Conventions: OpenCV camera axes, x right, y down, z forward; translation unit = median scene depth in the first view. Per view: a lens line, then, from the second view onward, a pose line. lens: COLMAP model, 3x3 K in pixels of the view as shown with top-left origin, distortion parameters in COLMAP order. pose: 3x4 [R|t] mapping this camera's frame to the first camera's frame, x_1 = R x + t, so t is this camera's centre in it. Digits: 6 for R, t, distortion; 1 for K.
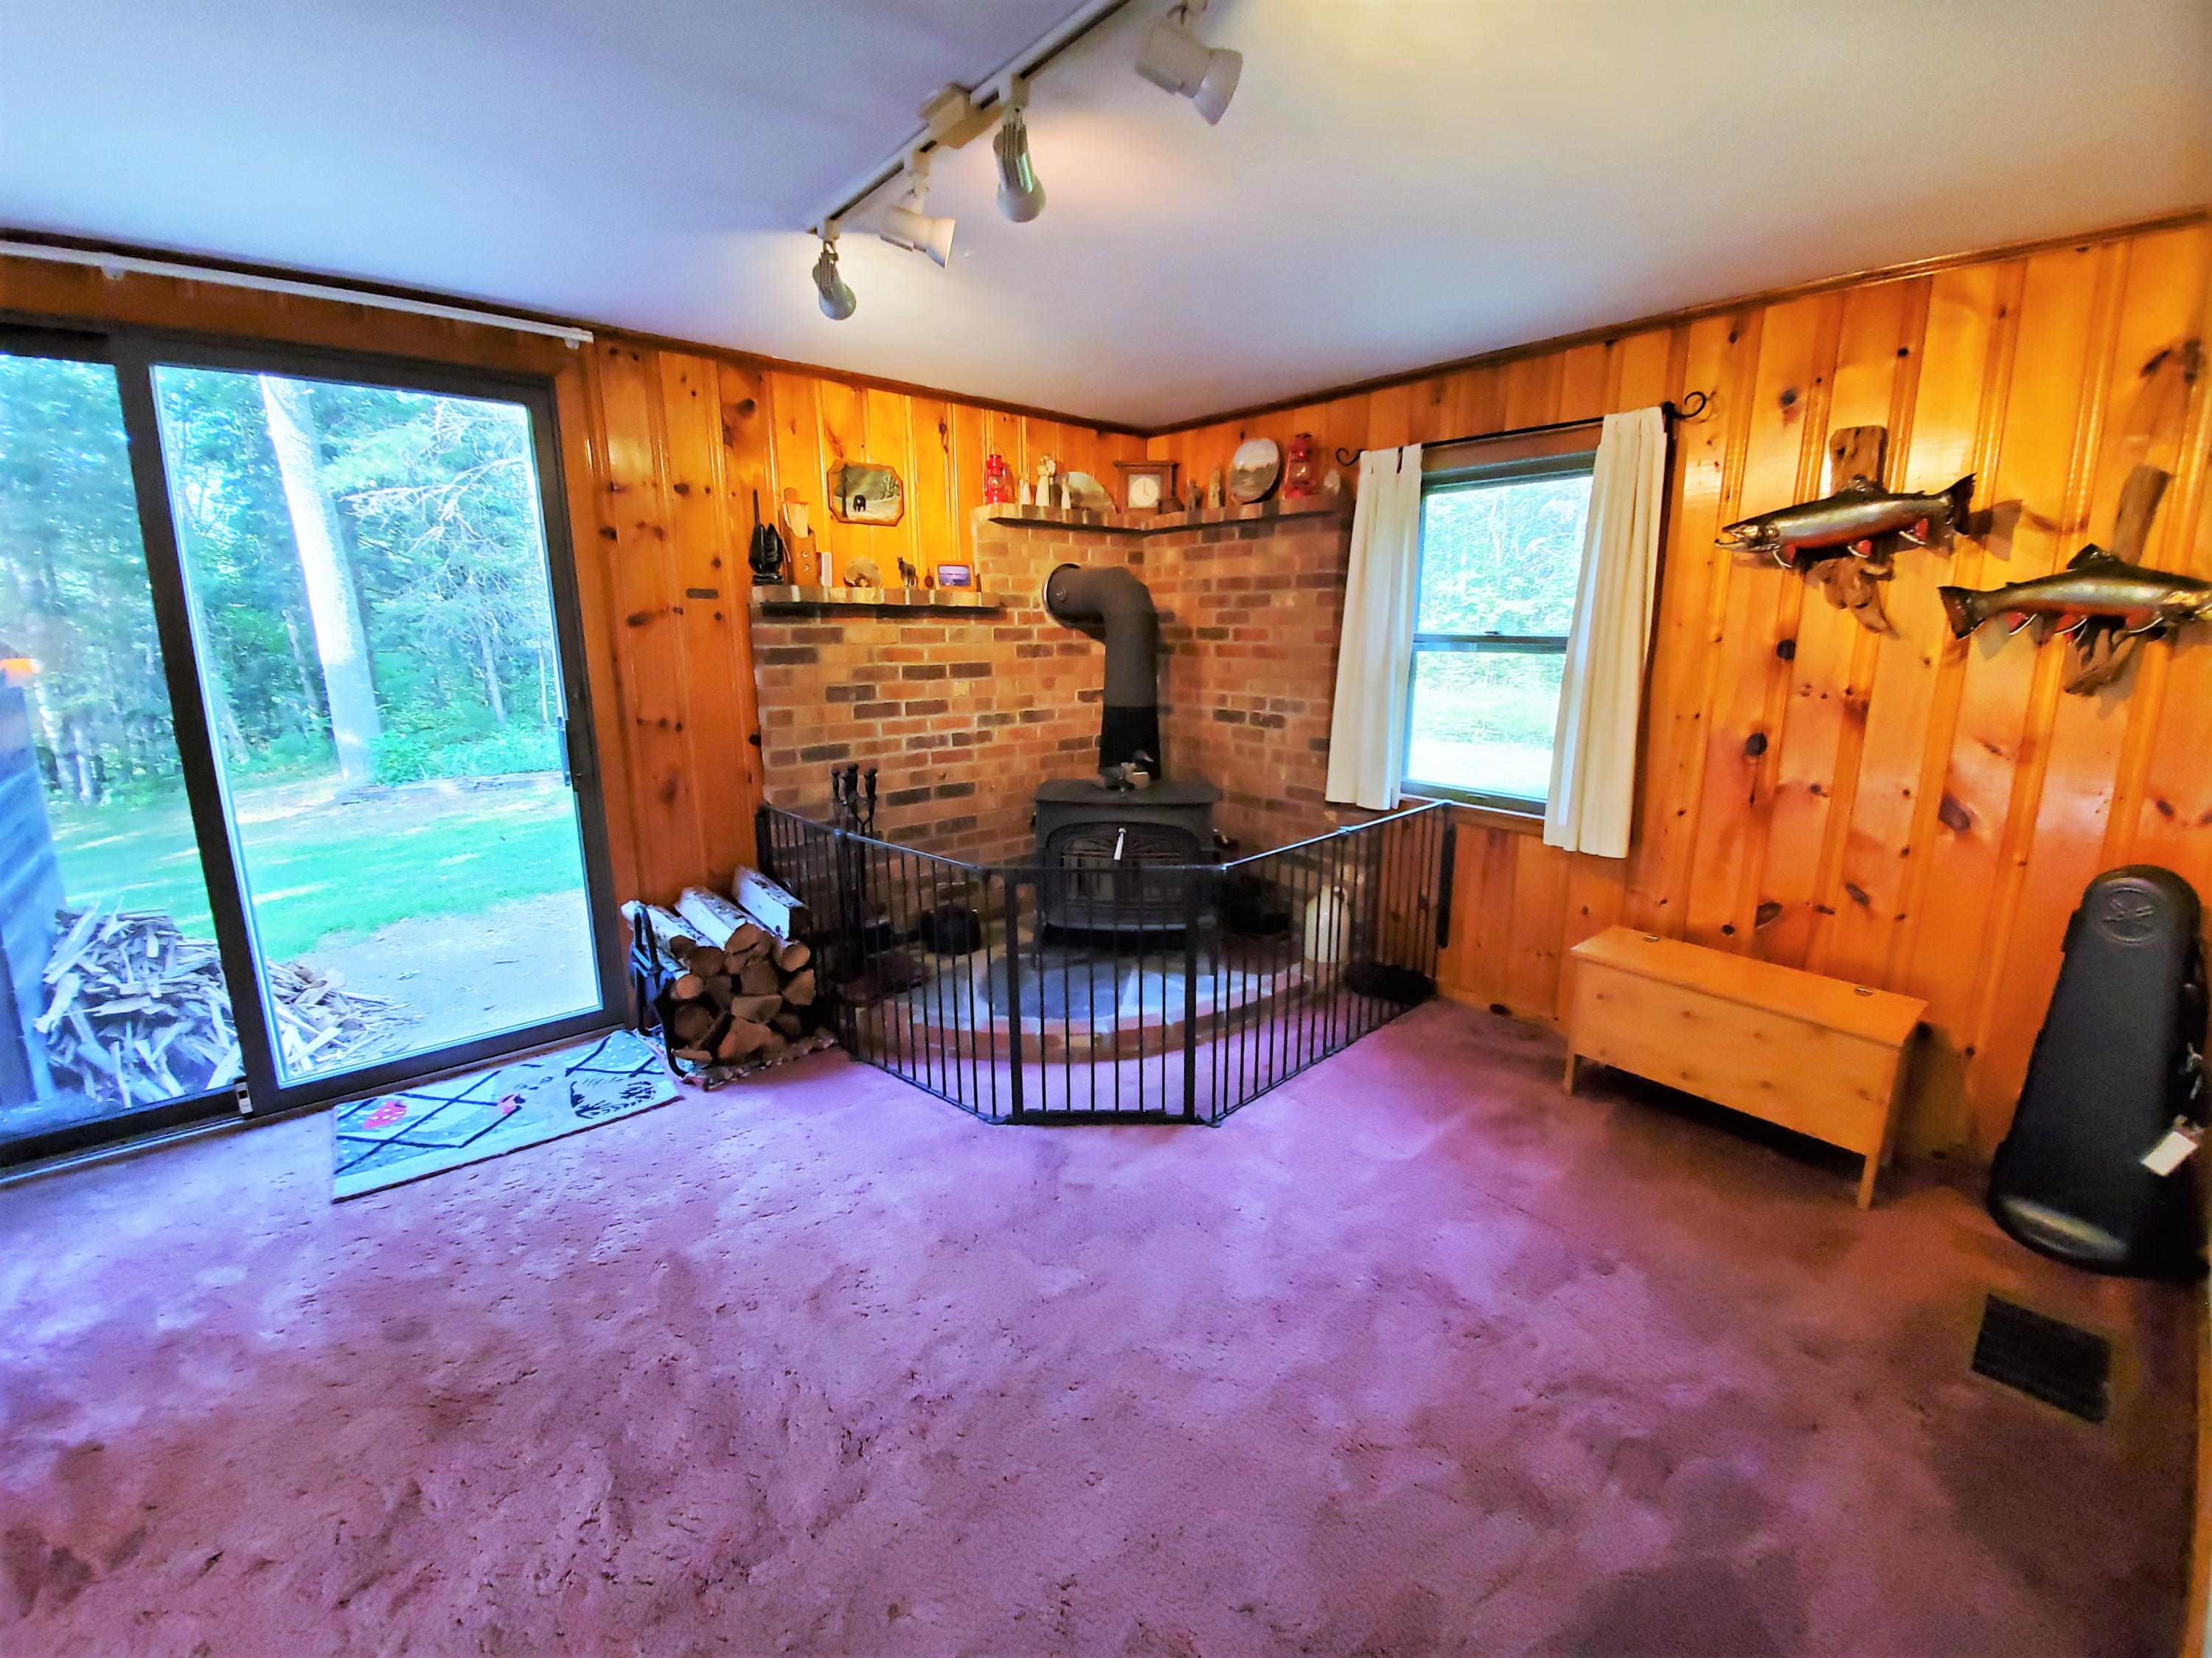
lens RADIAL K [[893.8, 0, 1101.1], [0, 893.8, 802.8], [0, 0, 1]] dist [0.000243, -0.011066]
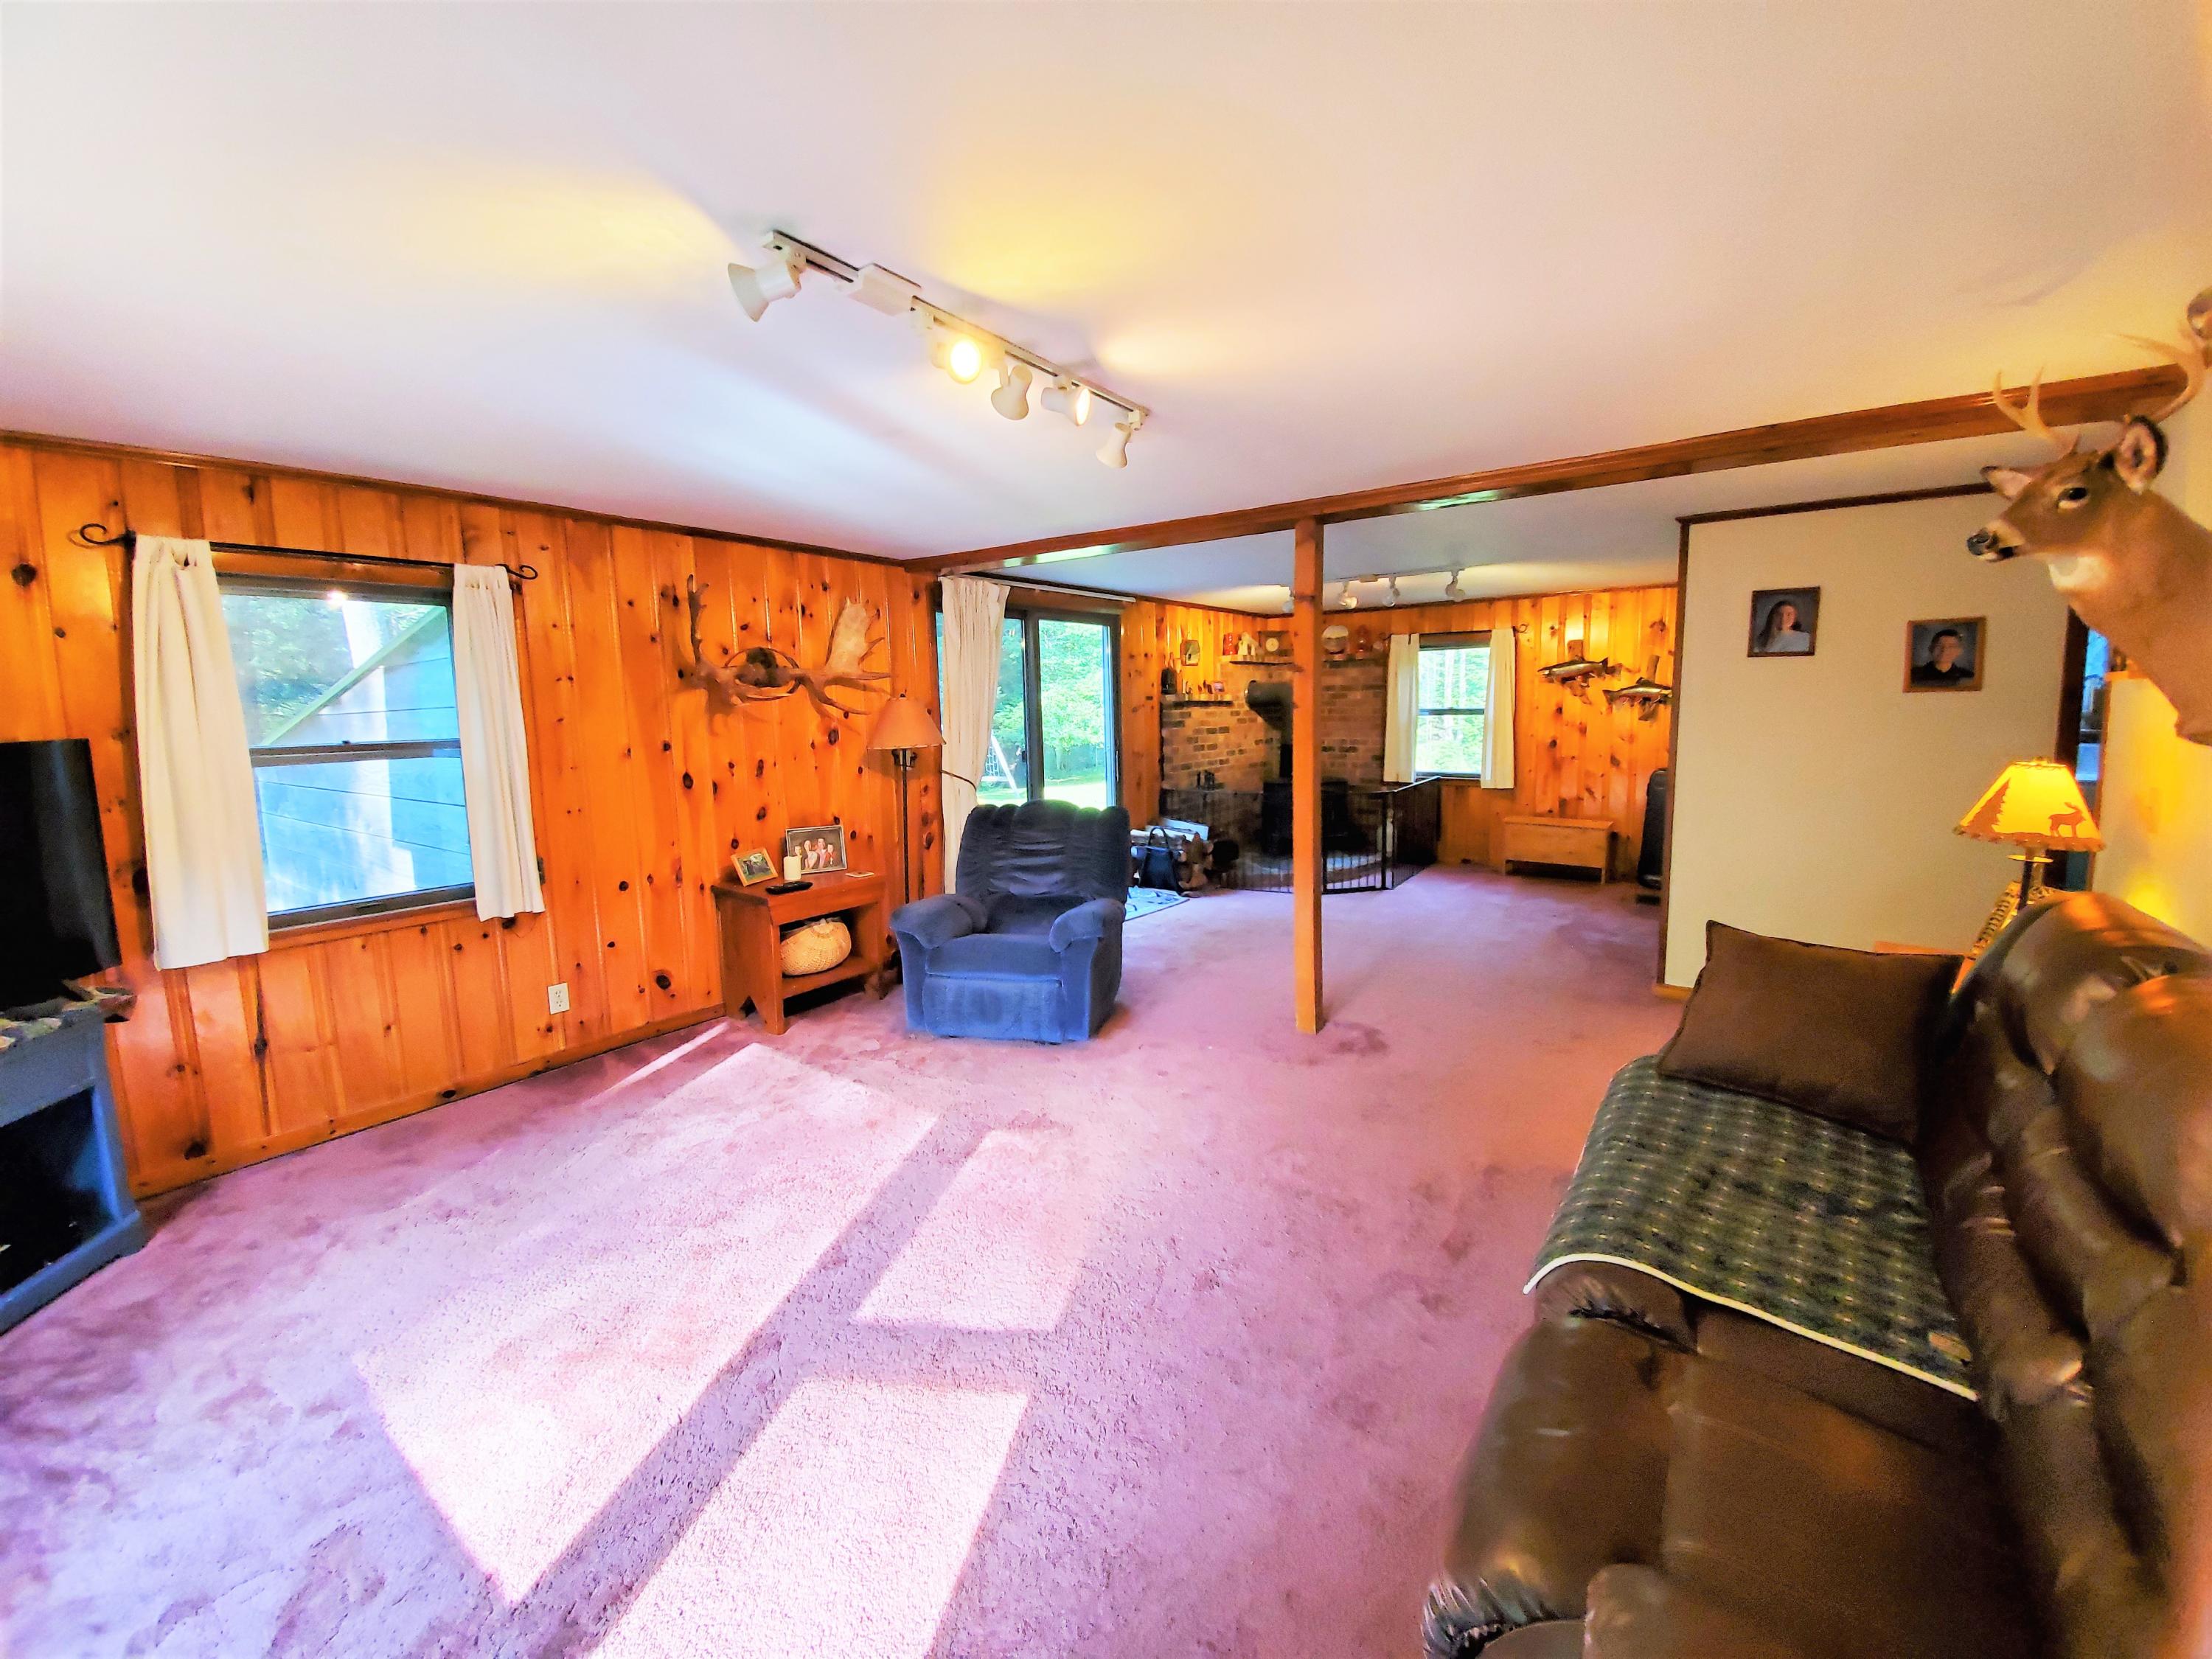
lens RADIAL K [[857.1, 0, 1108.7], [0, 857.1, 801.7], [0, 0, 1]] dist [-0.007784, -0.000161]
pose [[0.977378, -0.044378, 0.206791, -0.998855], [0.062456, 0.994696, -0.081731, 0.206201], [-0.202067, 0.092797, 0.974965, -1.108532]]
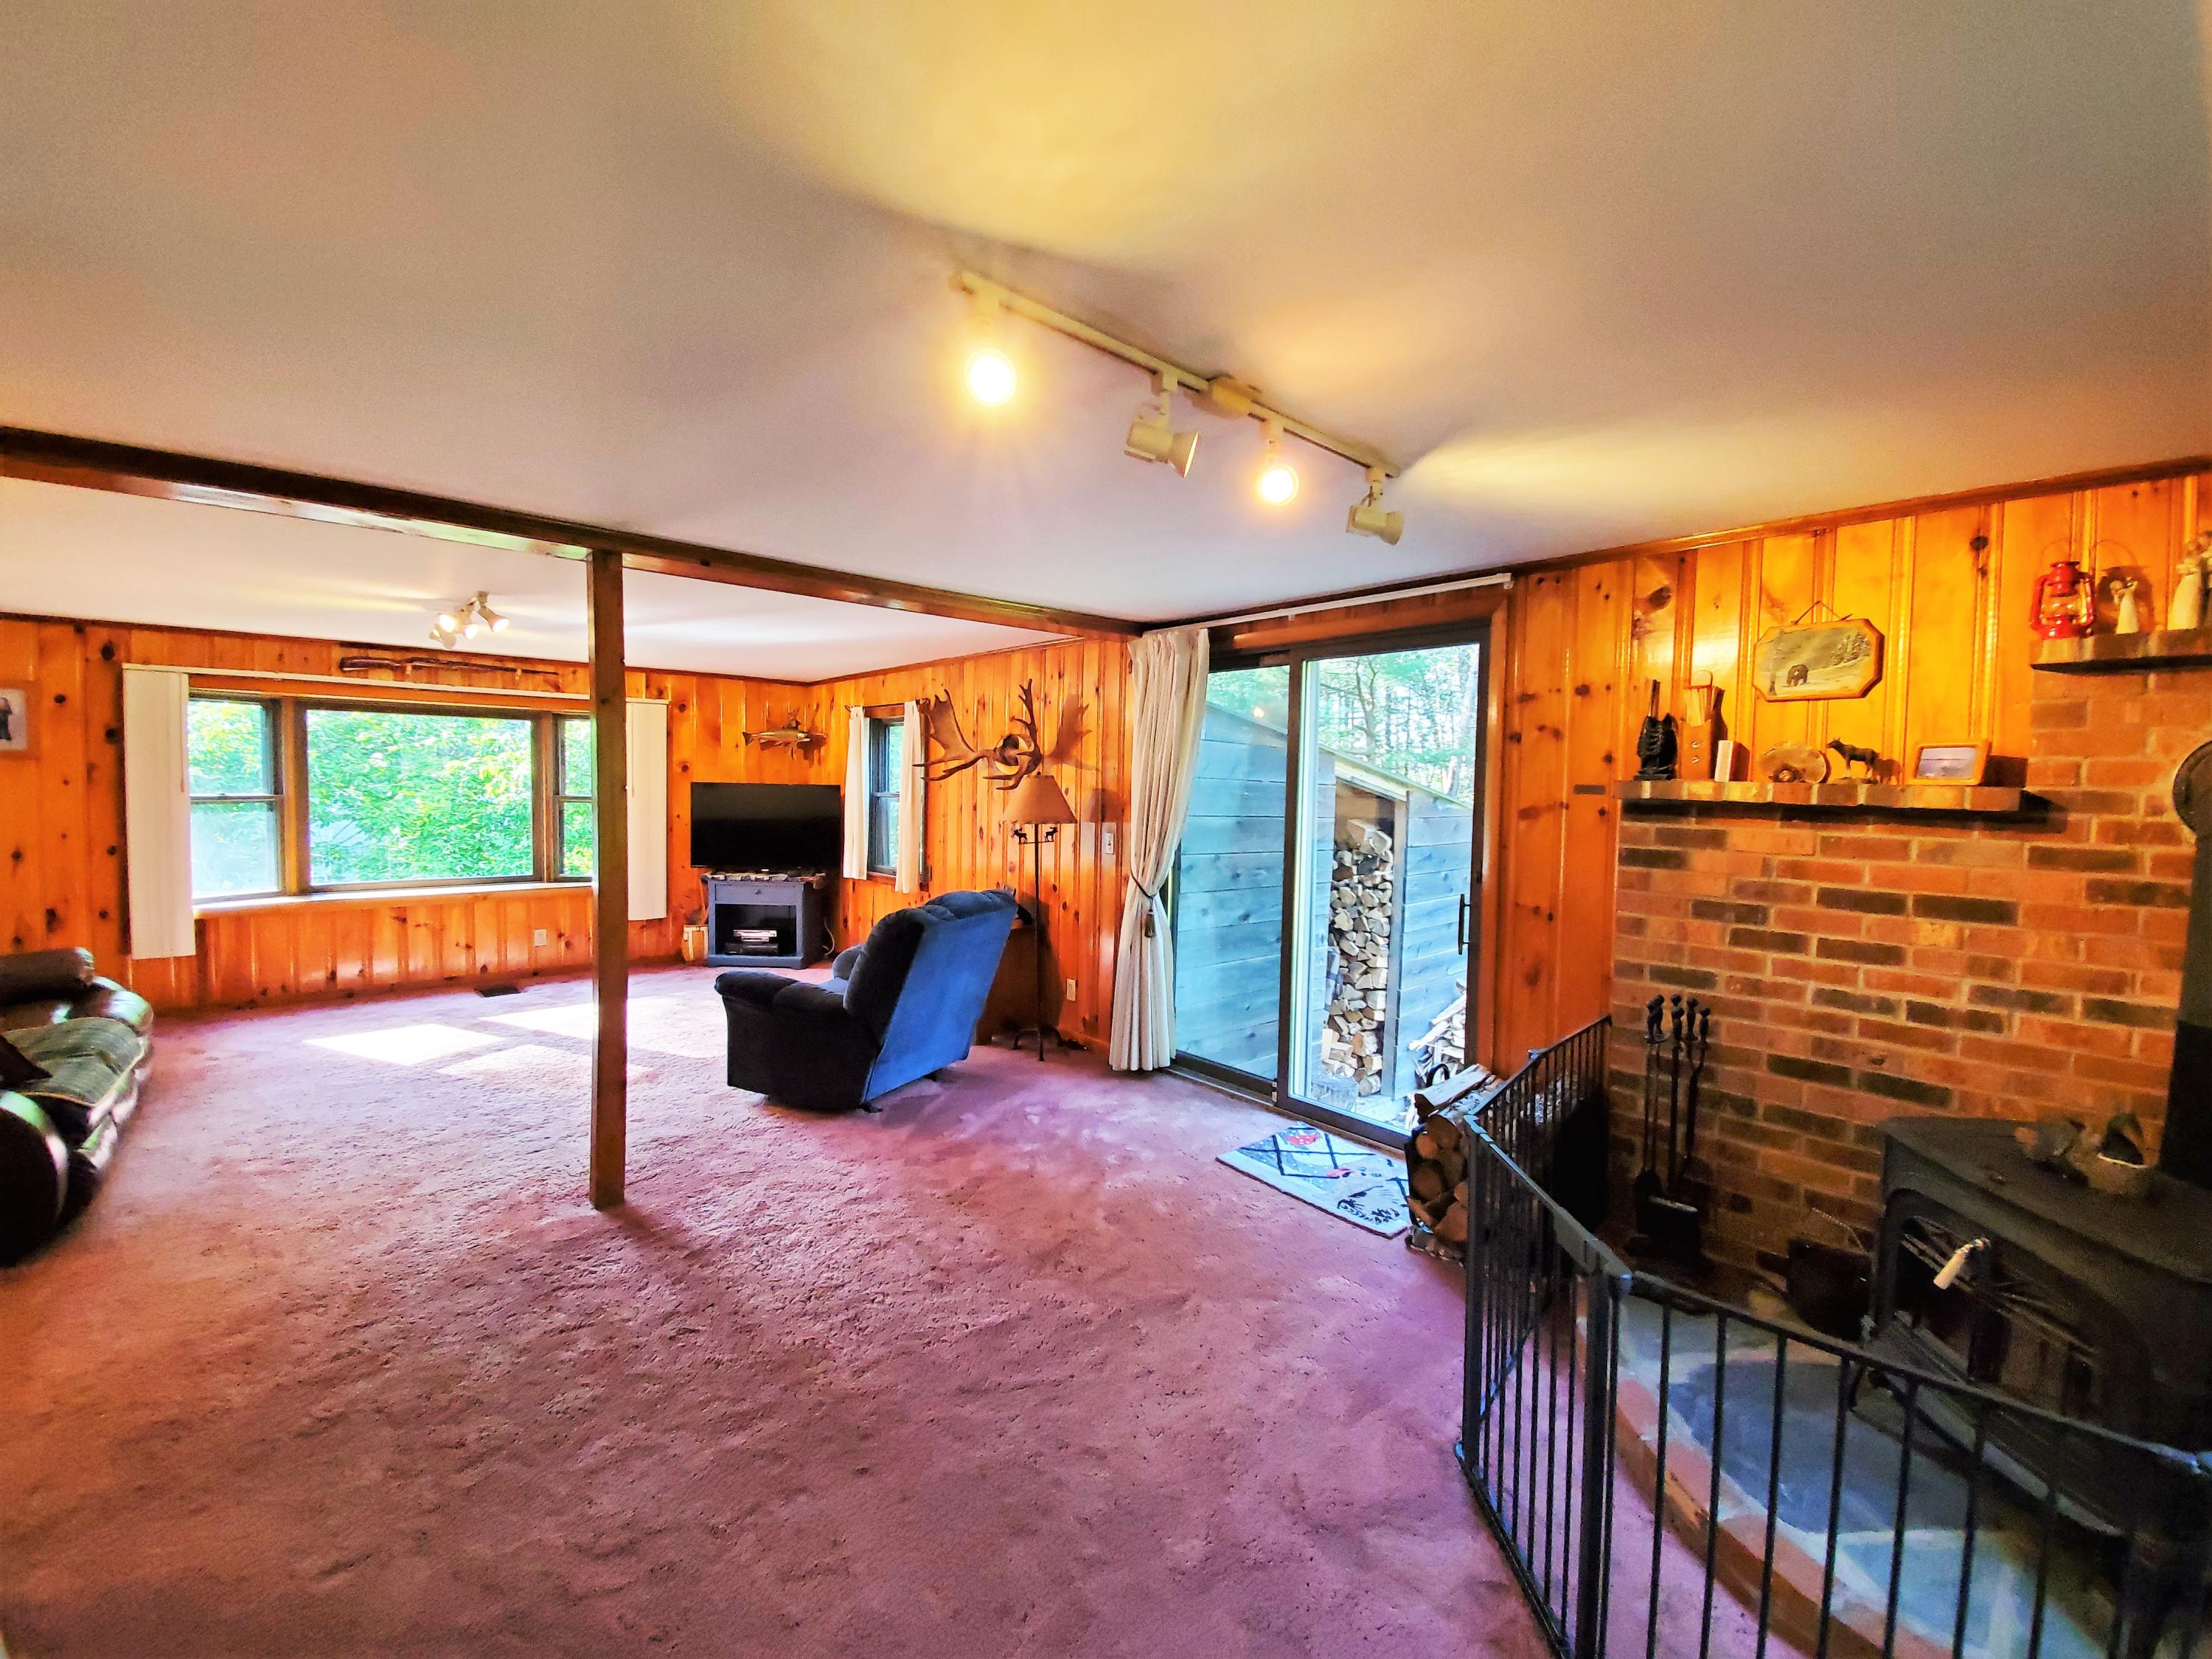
lens RADIAL K [[902.5, 0, 1189.3], [0, 902.5, 829.8], [0, 0, 1]] dist [-0.002987, -0.000223]
pose [[0.067401, 0.048039, -0.996569, 0.512787], [-0.220381, 0.974886, 0.032089, -0.121096], [0.973082, 0.217462, 0.076296, 0.486386]]
